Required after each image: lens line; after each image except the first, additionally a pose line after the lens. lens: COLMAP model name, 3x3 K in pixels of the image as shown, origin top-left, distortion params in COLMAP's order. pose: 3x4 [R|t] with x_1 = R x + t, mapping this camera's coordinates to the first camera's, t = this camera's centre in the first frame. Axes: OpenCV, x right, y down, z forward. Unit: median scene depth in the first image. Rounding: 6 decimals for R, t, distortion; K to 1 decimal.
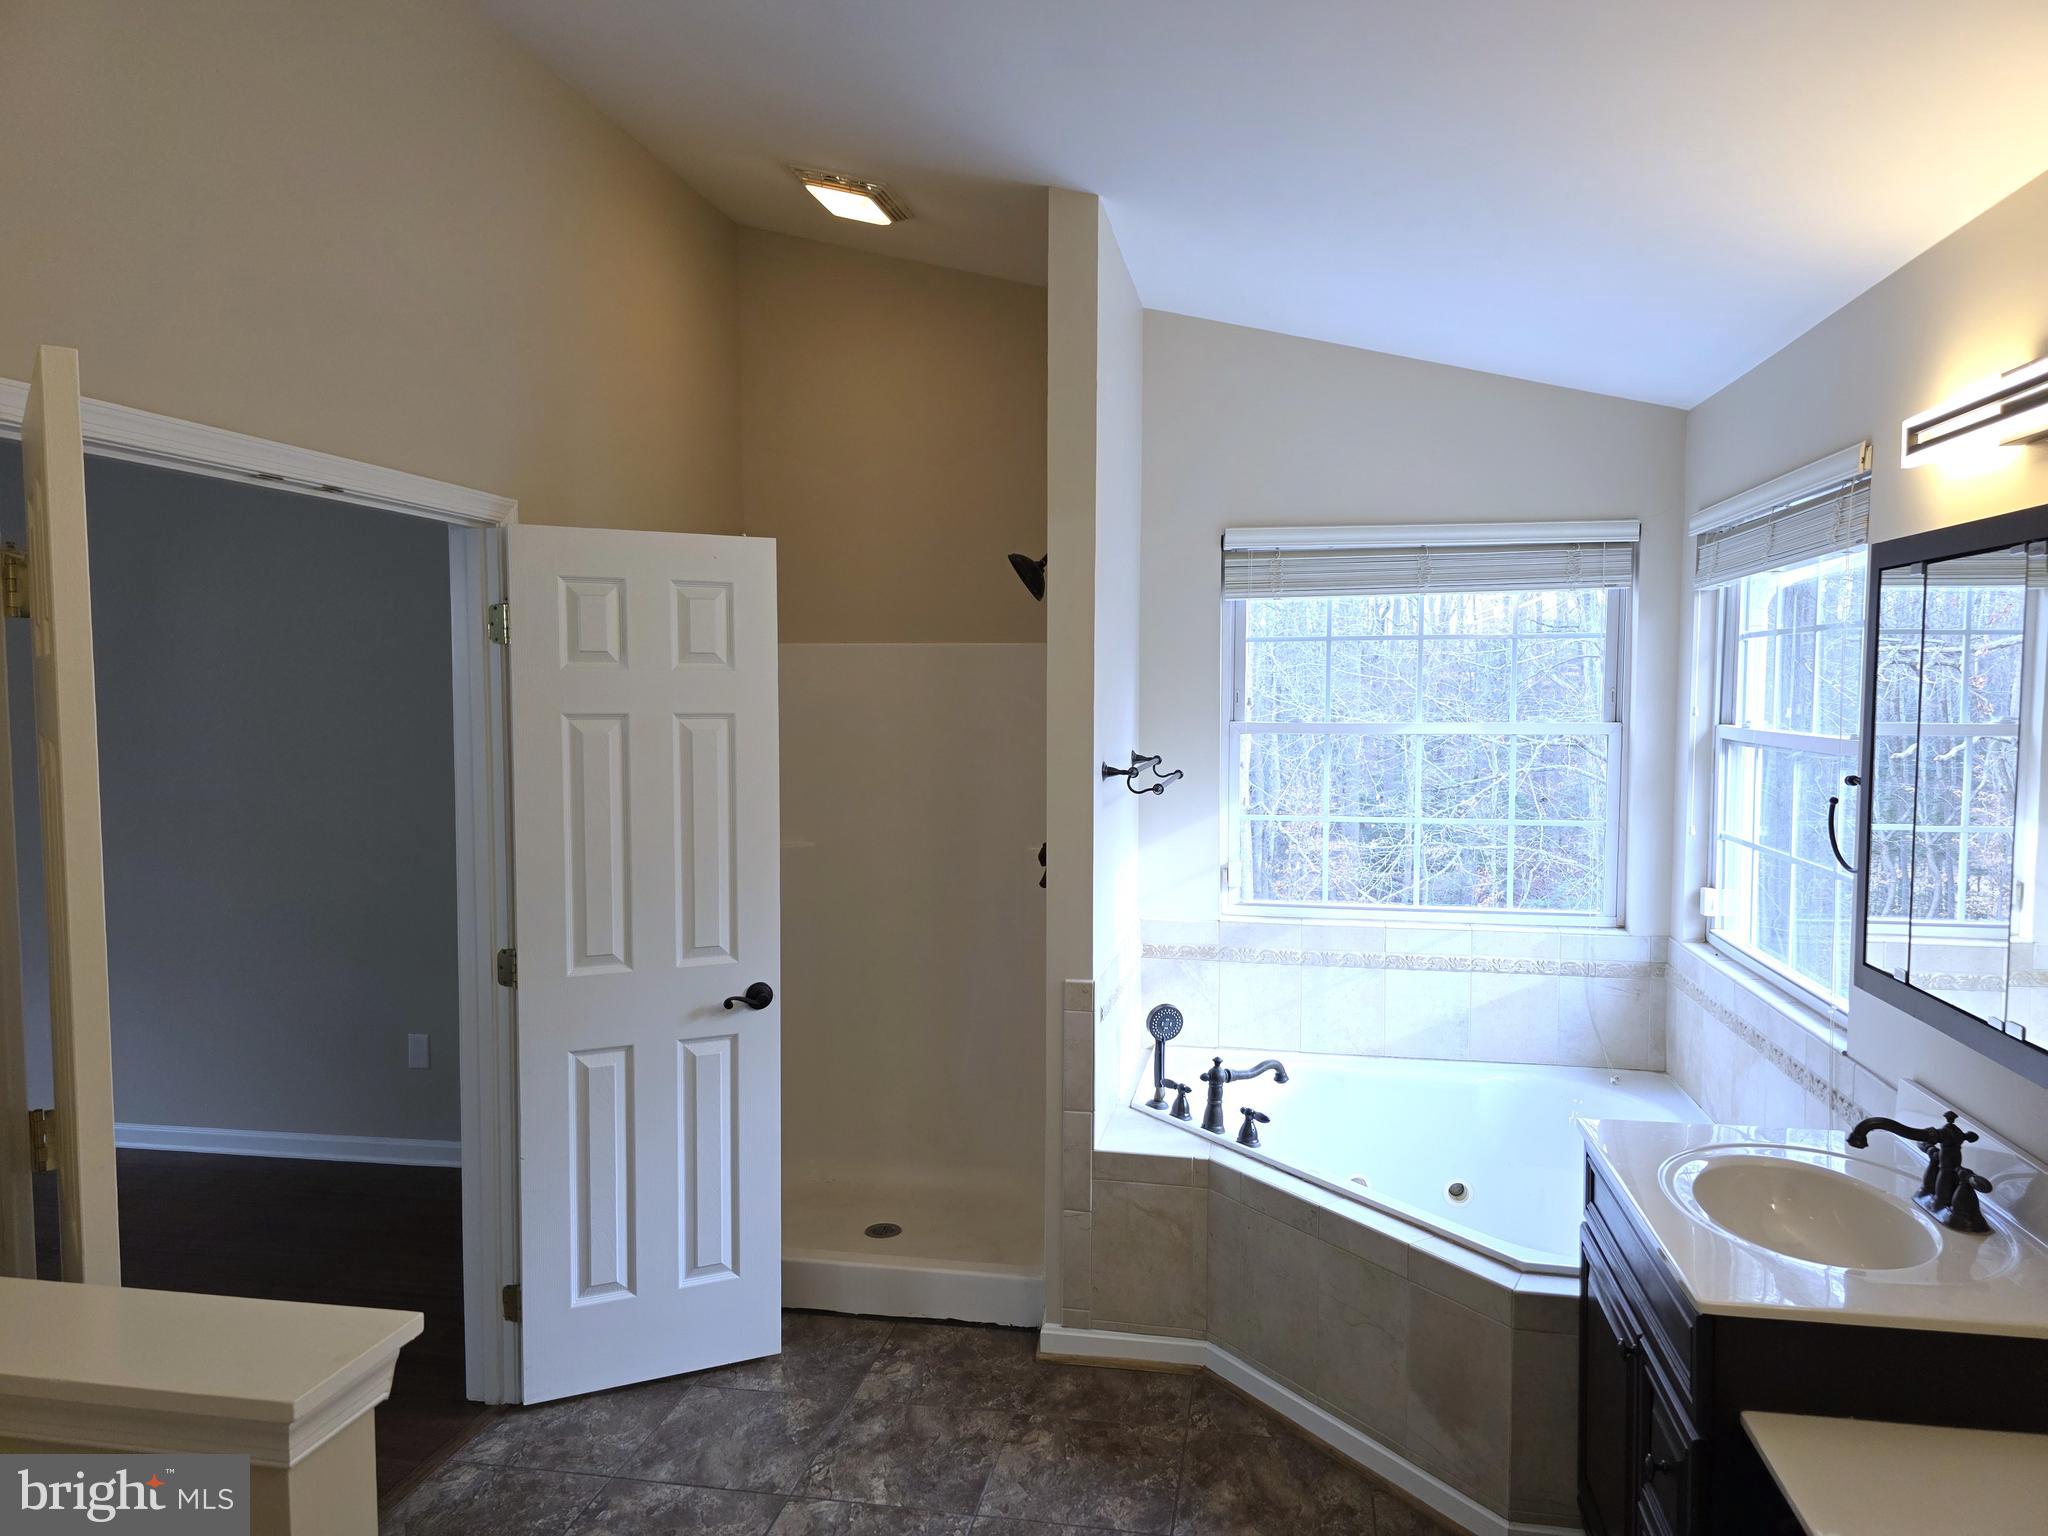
lens RADIAL K [[1378.6, 0, 1024.0], [0, 1378.6, 768.0], [0, 0, 1]] dist [0.061170, -0.053035]
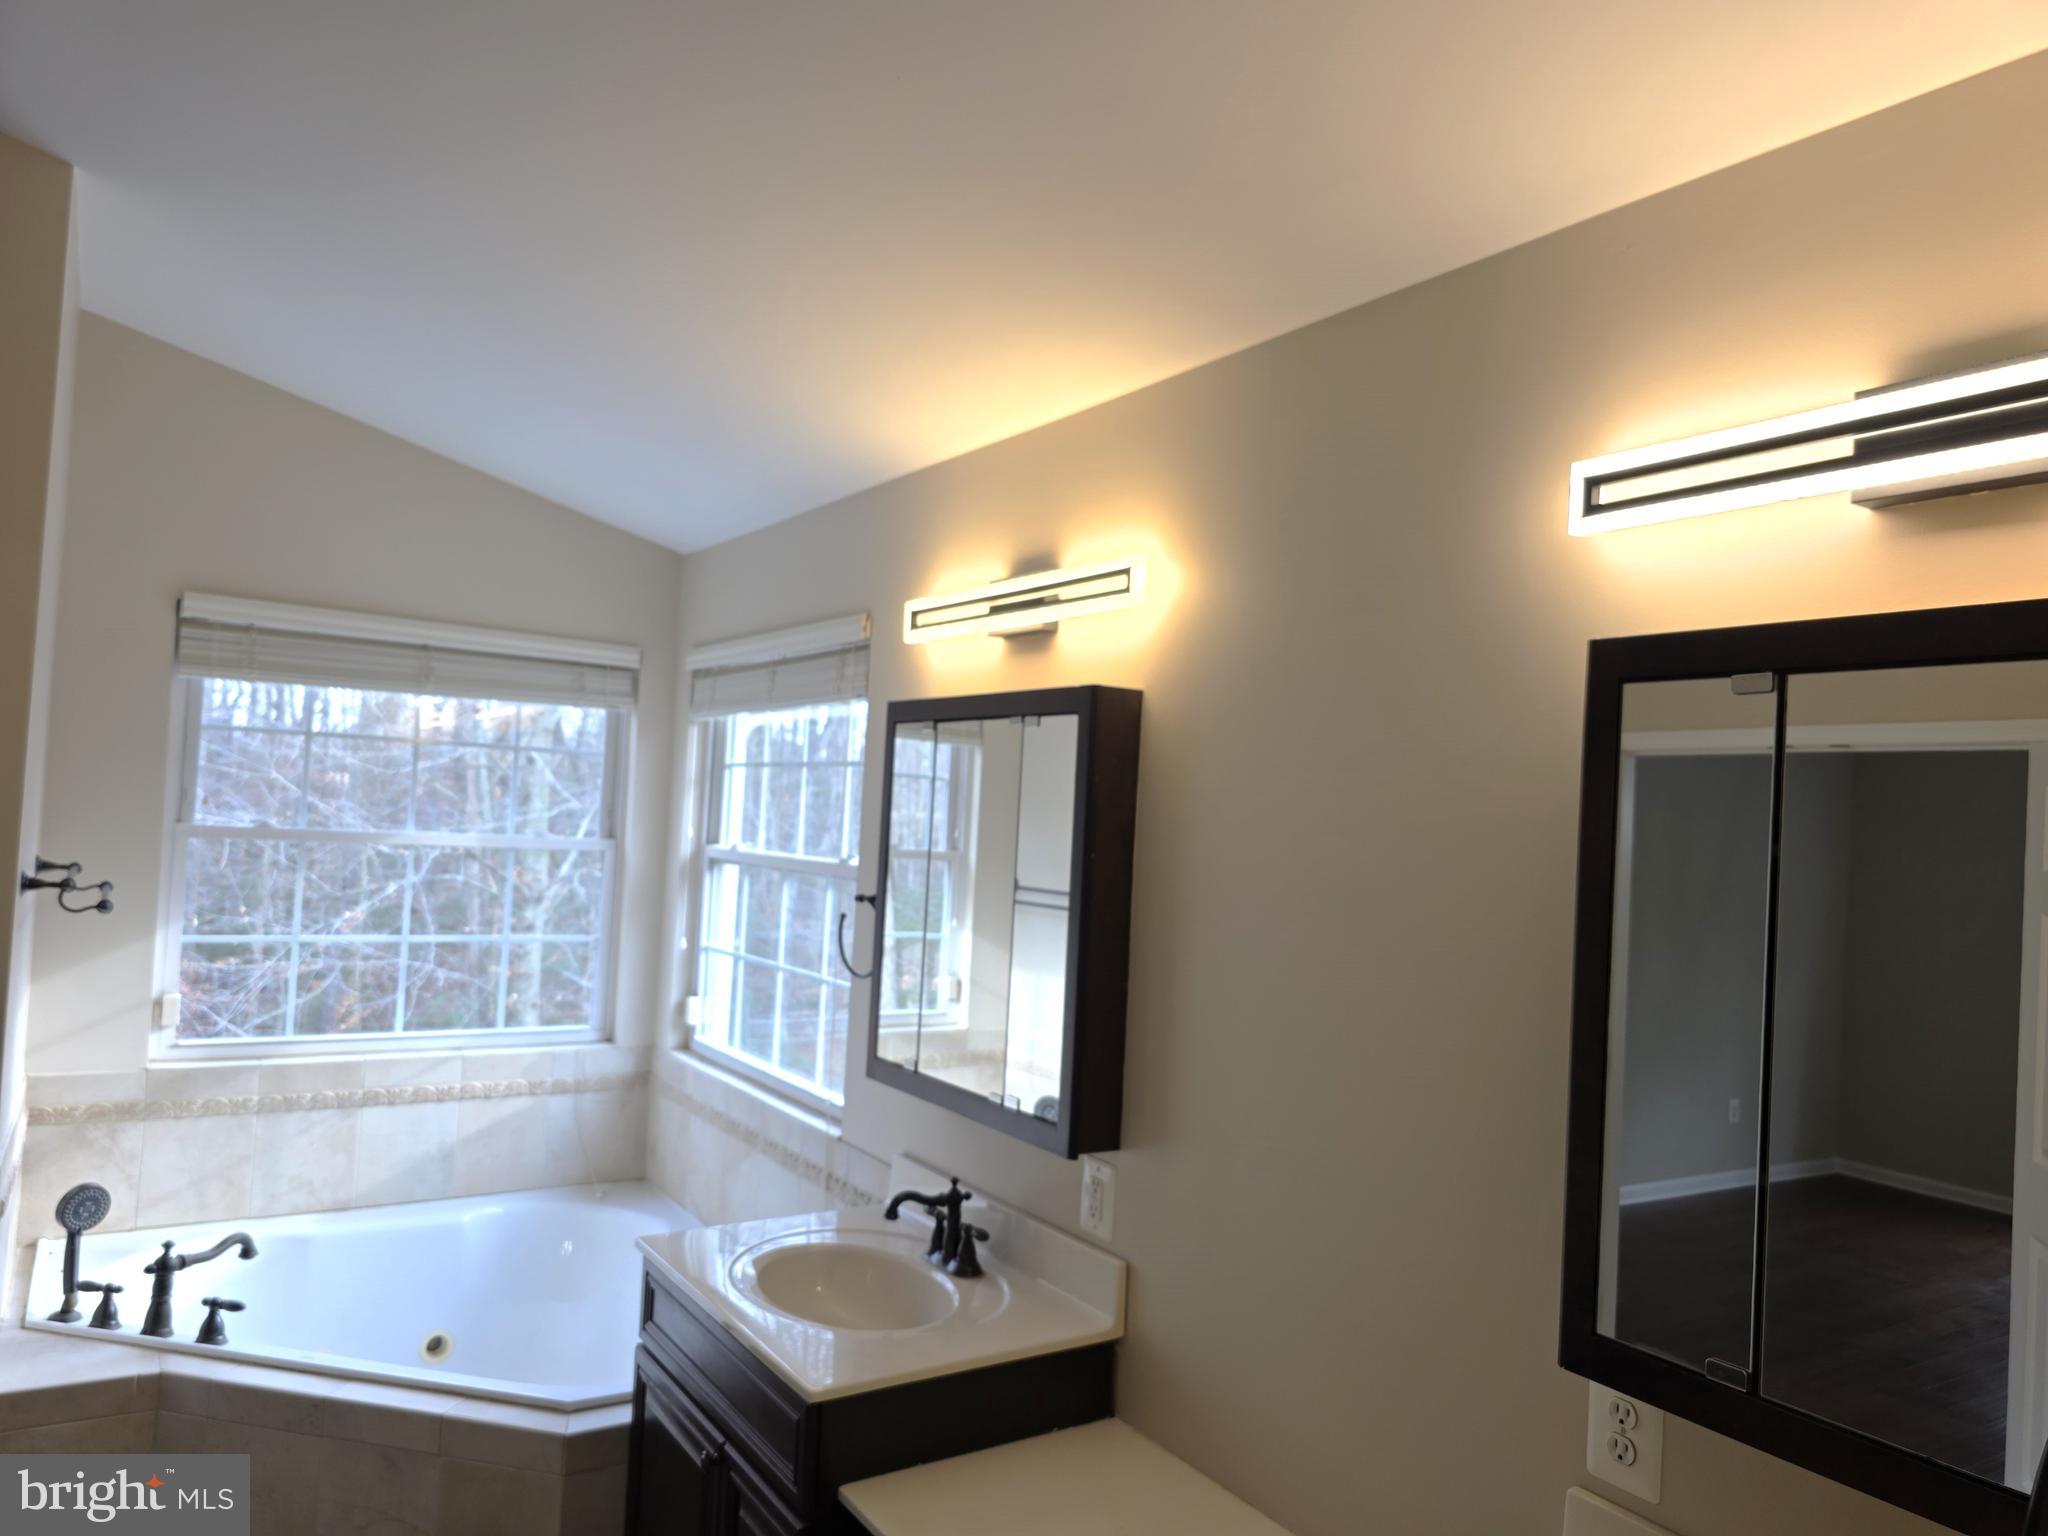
lens RADIAL K [[1396.1, 0, 1024.5], [0, 1396.1, 780.5], [0, 0, 1]] dist [0.066580, -0.053640]
pose [[0.719266, 0.062907, 0.691881, -0.091455], [-0.014355, 0.997025, -0.075727, -0.002538], [-0.694587, 0.044536, 0.718029, 0.046851]]
